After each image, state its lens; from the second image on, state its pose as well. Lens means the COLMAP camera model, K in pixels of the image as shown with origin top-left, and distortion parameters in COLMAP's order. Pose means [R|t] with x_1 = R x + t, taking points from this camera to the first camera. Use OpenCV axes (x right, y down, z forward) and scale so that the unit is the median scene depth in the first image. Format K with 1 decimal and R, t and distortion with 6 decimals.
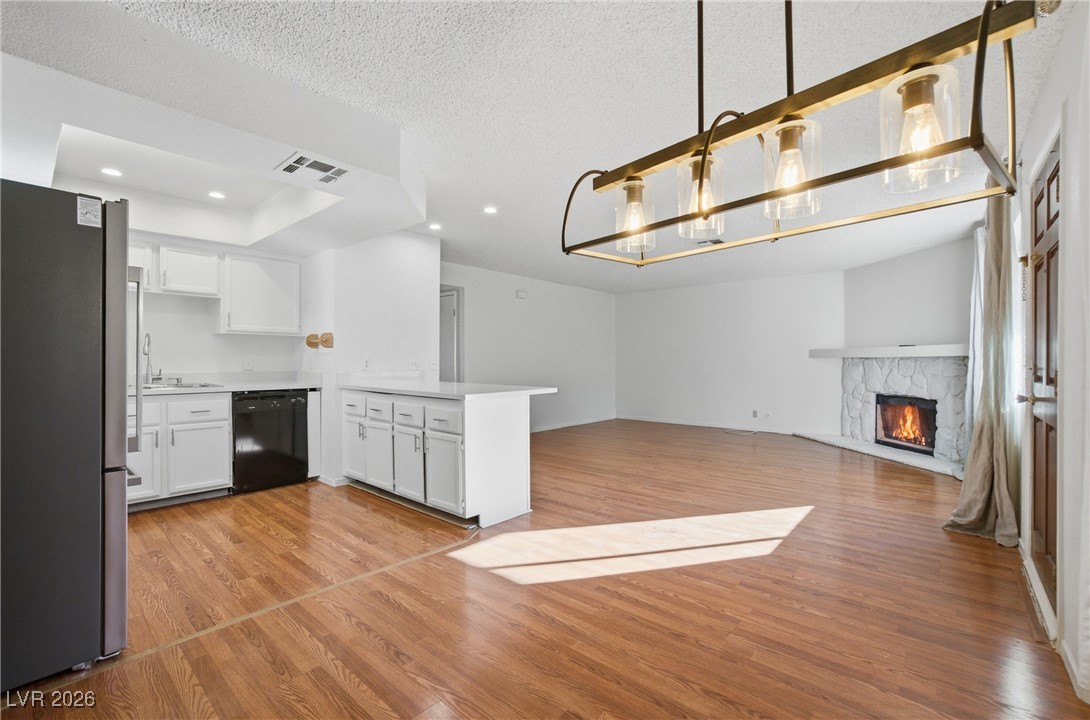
lens RADIAL K [[467.2, 0, 537.6], [0, 467.2, 367.3], [0, 0, 1]] dist [-0.029826, 0.009743]
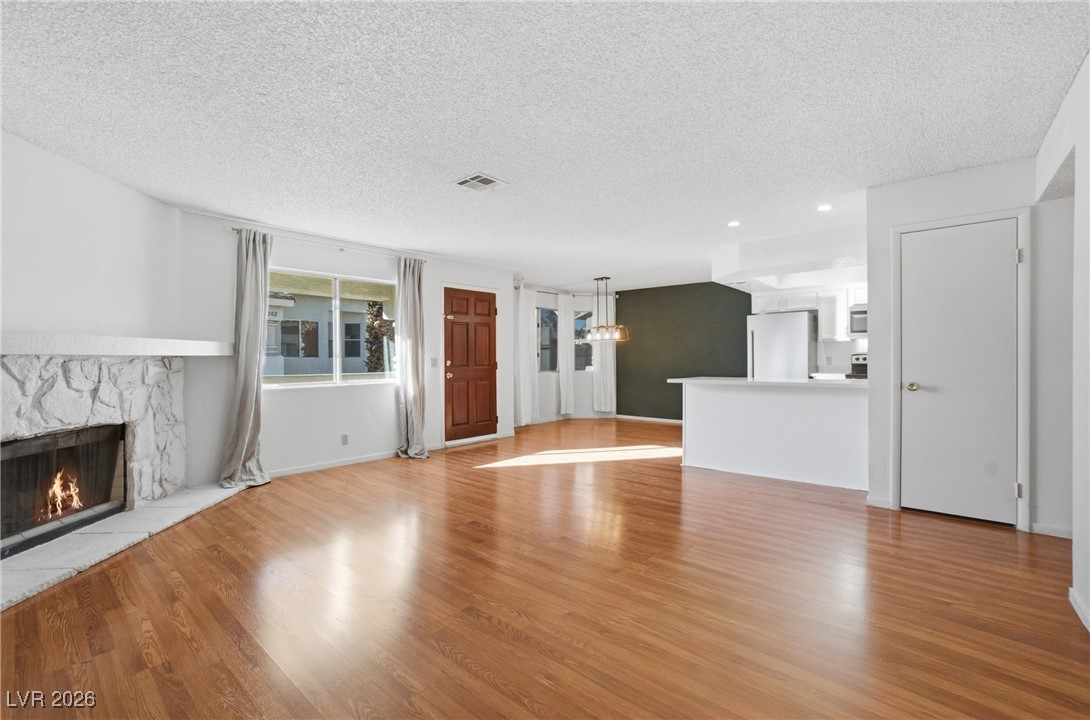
lens RADIAL K [[479.4, 0, 535.6], [0, 479.4, 368.7], [0, 0, 1]] dist [-0.032432, 0.000927]
pose [[-0.999970, 0.006693, -0.003778, 0.306967], [0.006569, 0.999472, 0.031825, -0.023817], [0.003989, 0.031799, -0.999486, 1.745742]]
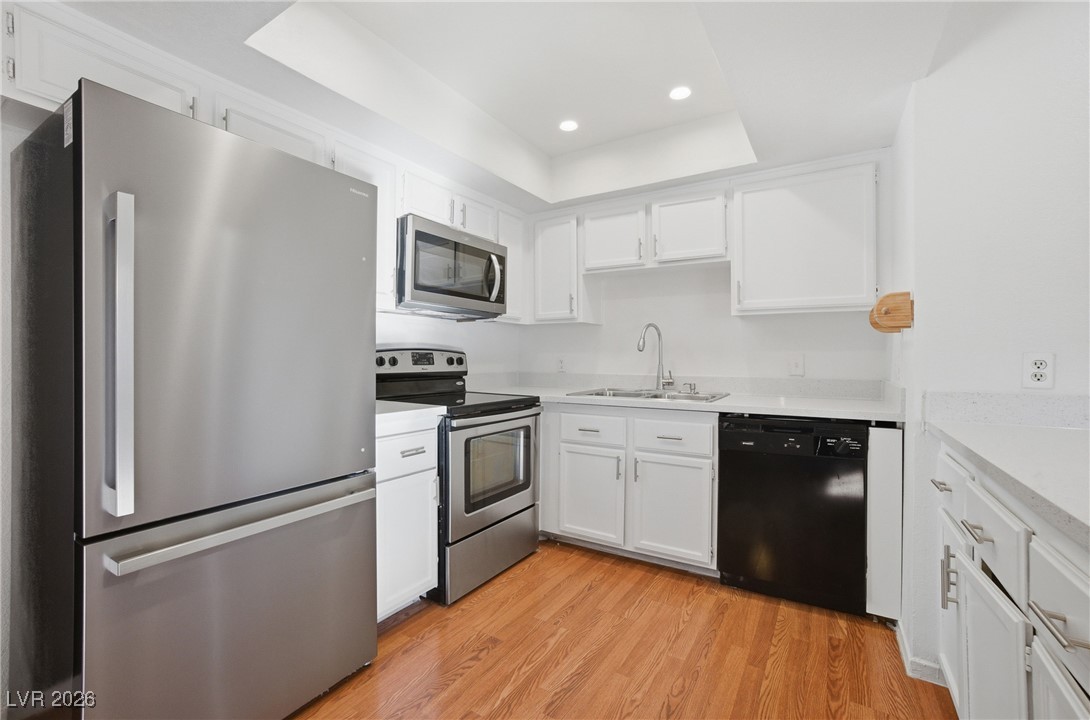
lens RADIAL K [[467.2, 0, 547.1], [0, 467.2, 356.7], [0, 0, 1]] dist [-0.029826, 0.009743]
pose [[0.169093, -0.004125, -0.985592, -0.081695], [-0.018105, 0.999810, -0.007290, -0.007820], [0.985434, 0.019077, 0.168986, 0.521959]]
